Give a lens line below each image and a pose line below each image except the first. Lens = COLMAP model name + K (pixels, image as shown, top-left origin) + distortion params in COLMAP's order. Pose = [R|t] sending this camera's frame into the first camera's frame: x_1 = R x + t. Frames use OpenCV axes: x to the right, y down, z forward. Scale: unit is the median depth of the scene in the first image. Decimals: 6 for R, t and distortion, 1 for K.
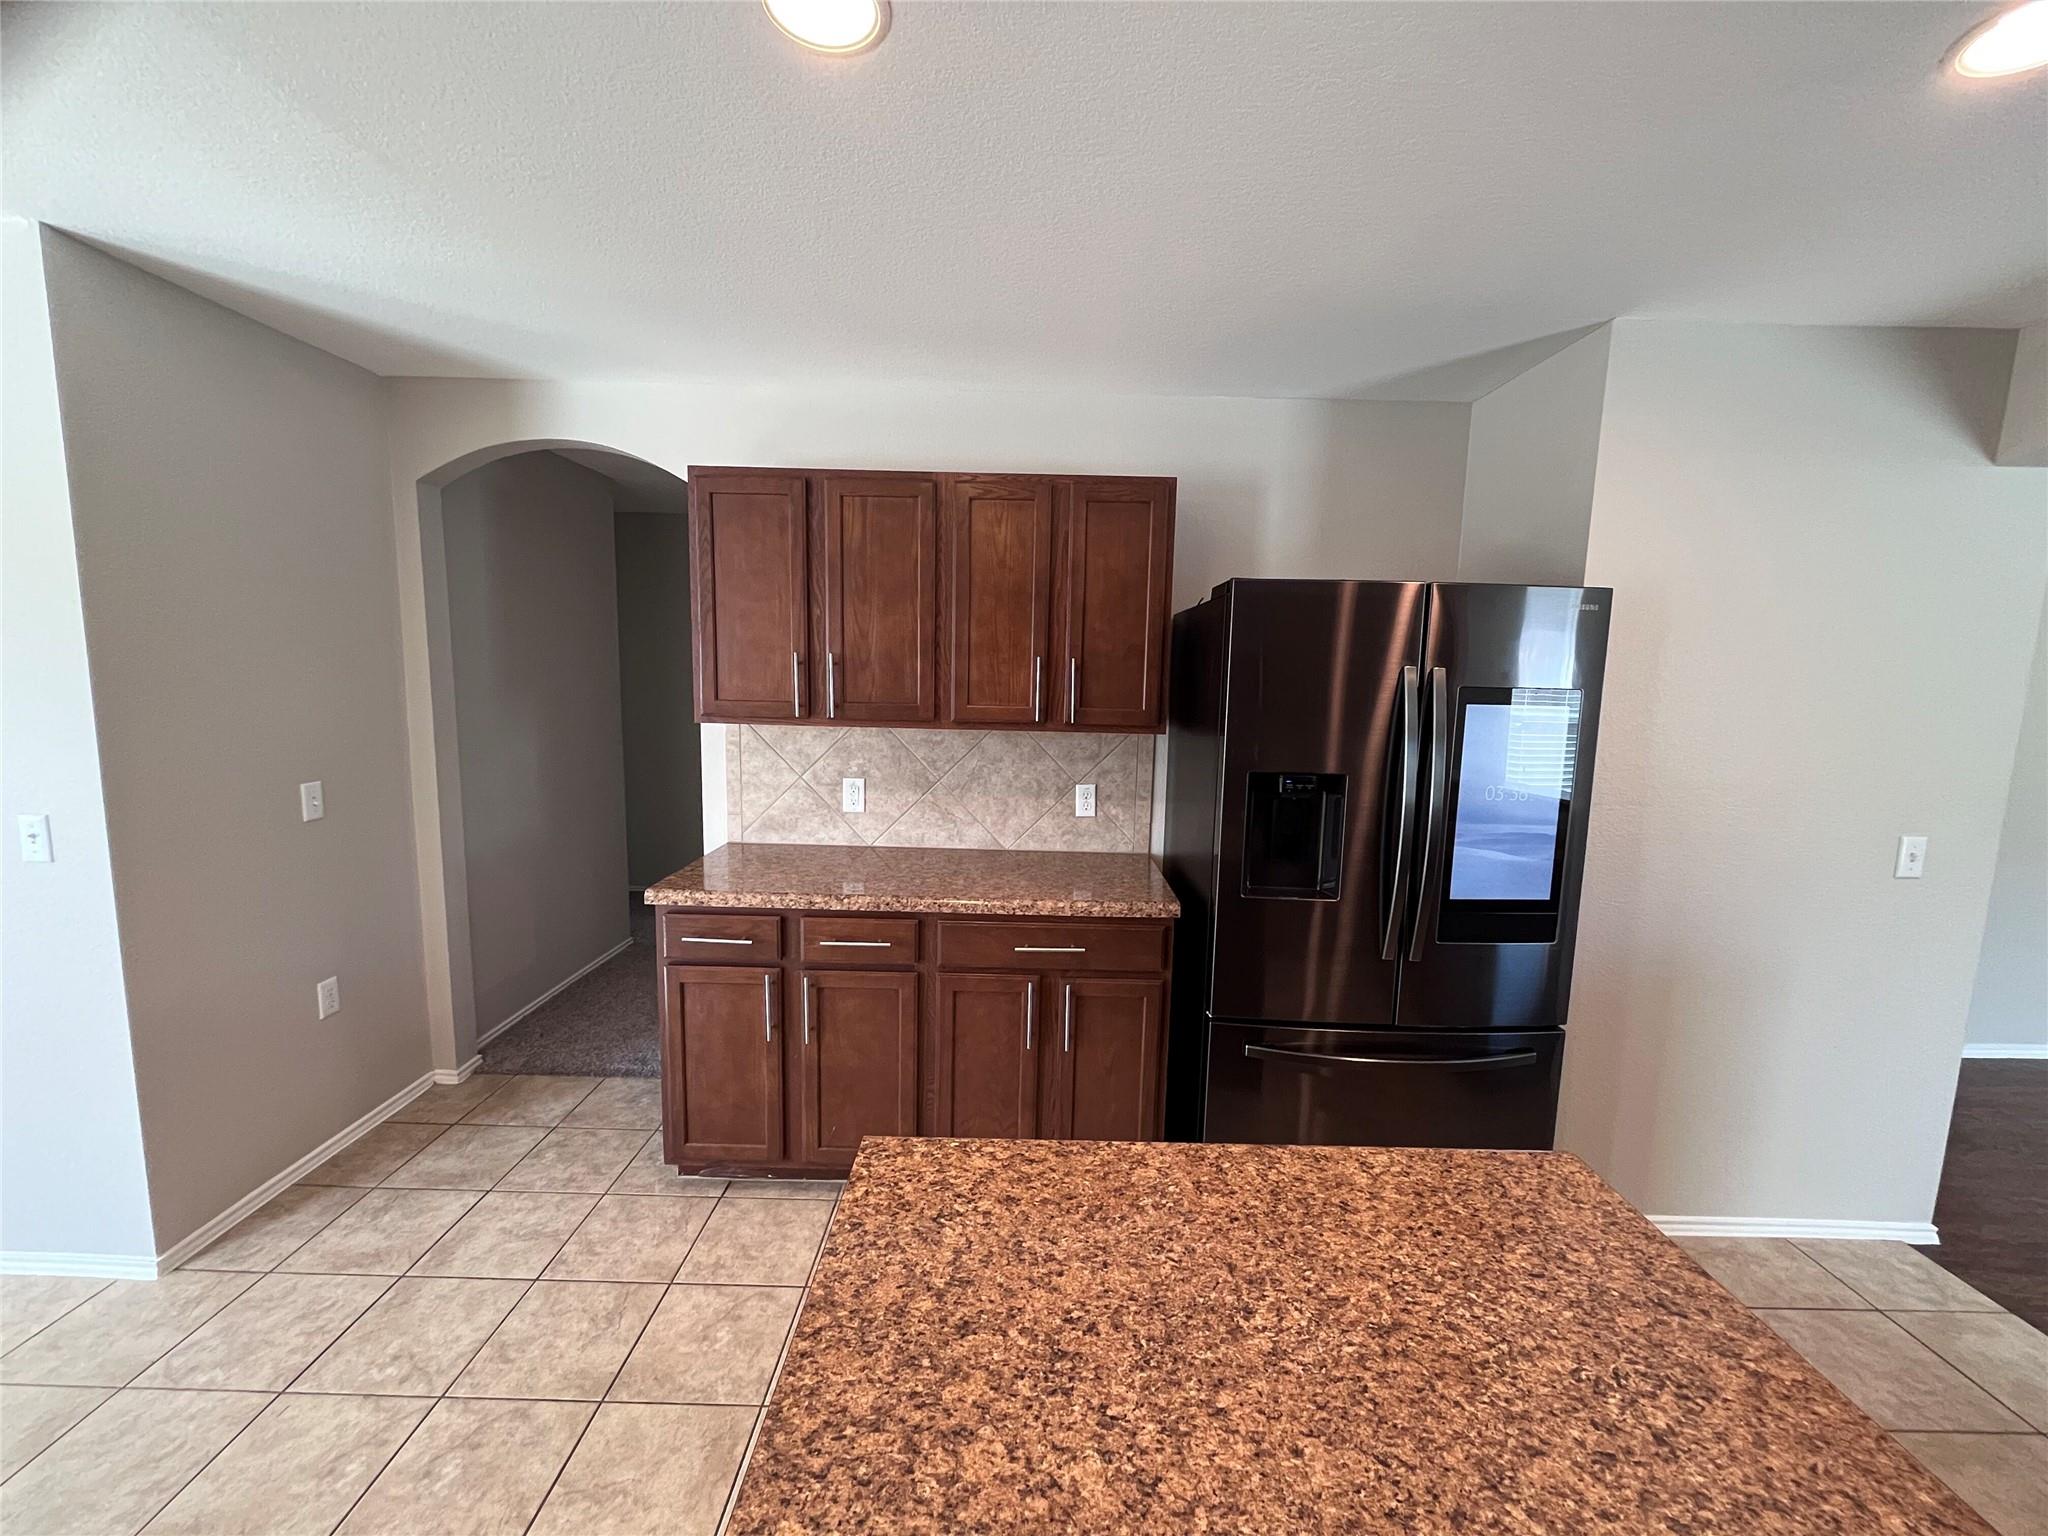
lens RADIAL K [[829.6, 0, 1041.8], [0, 829.6, 774.0], [0, 0, 1]] dist [0.000702, 0.000879]
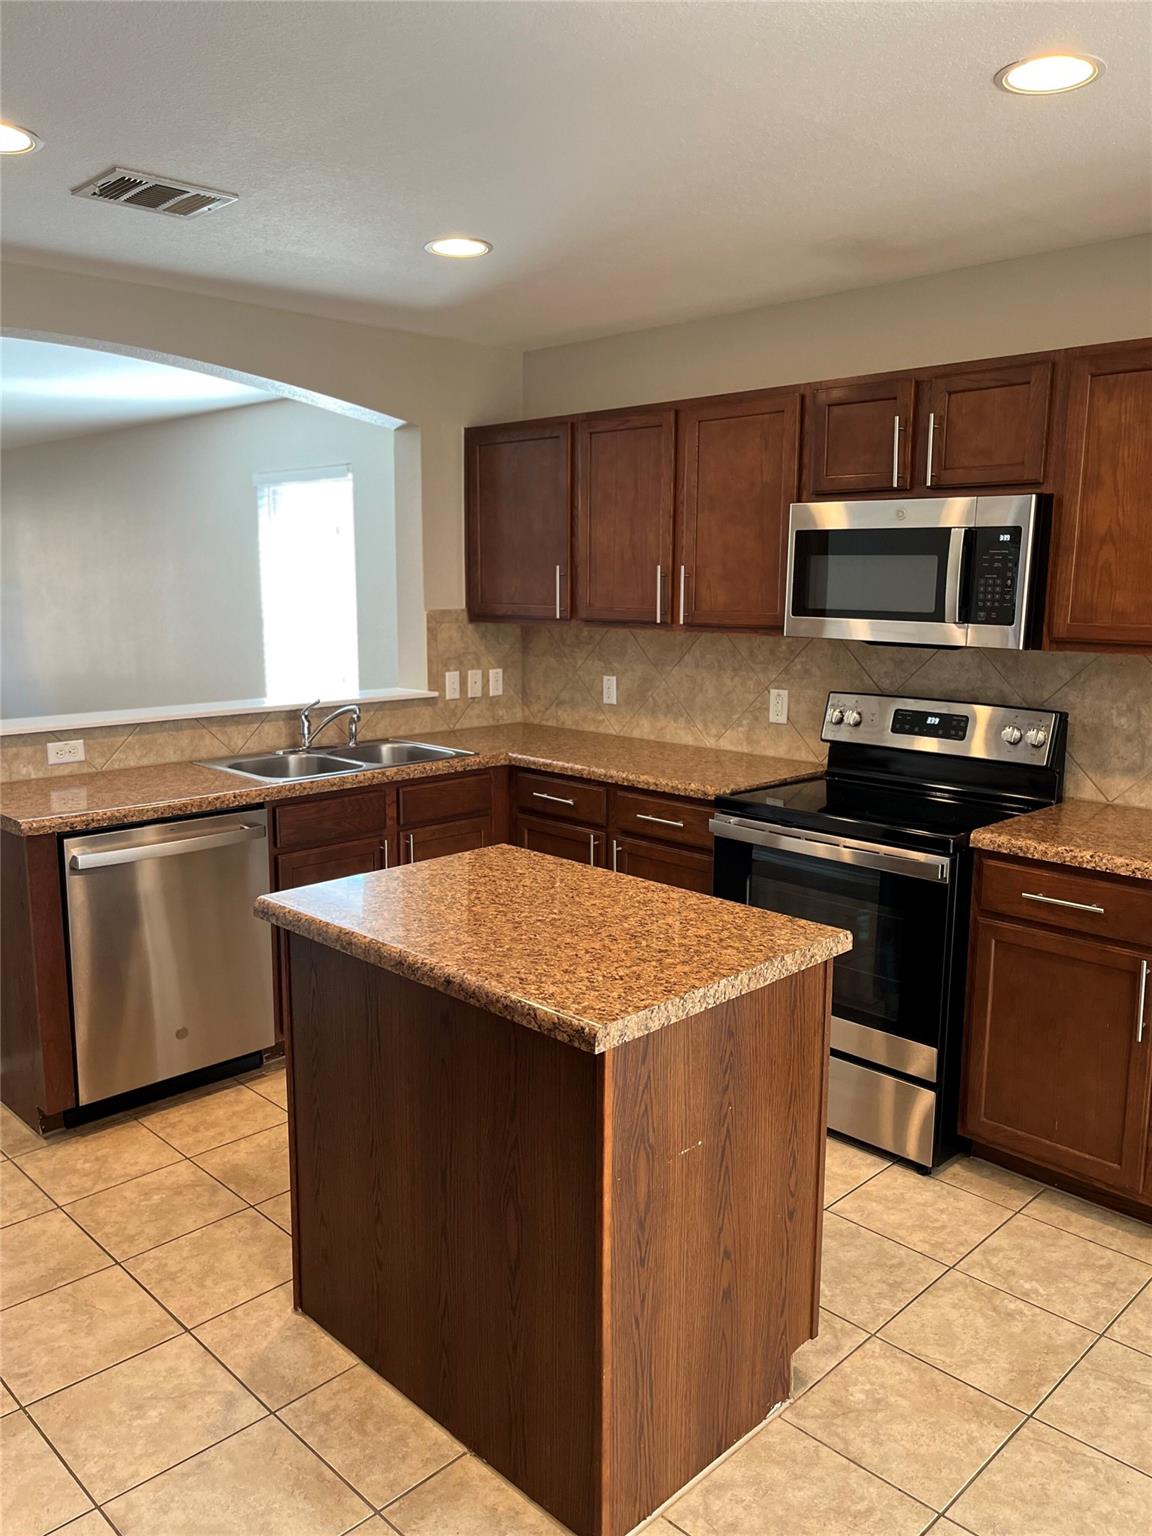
lens RADIAL K [[1175.9, 0, 576.0], [0, 1175.9, 771.9], [0, 0, 1]] dist [0.011586, -0.010413]
pose [[-0.701715, -0.142890, 0.697981, -0.592291], [0.075532, 0.959240, 0.272311, -0.143018], [-0.708442, 0.243805, -0.662321, 0.960831]]
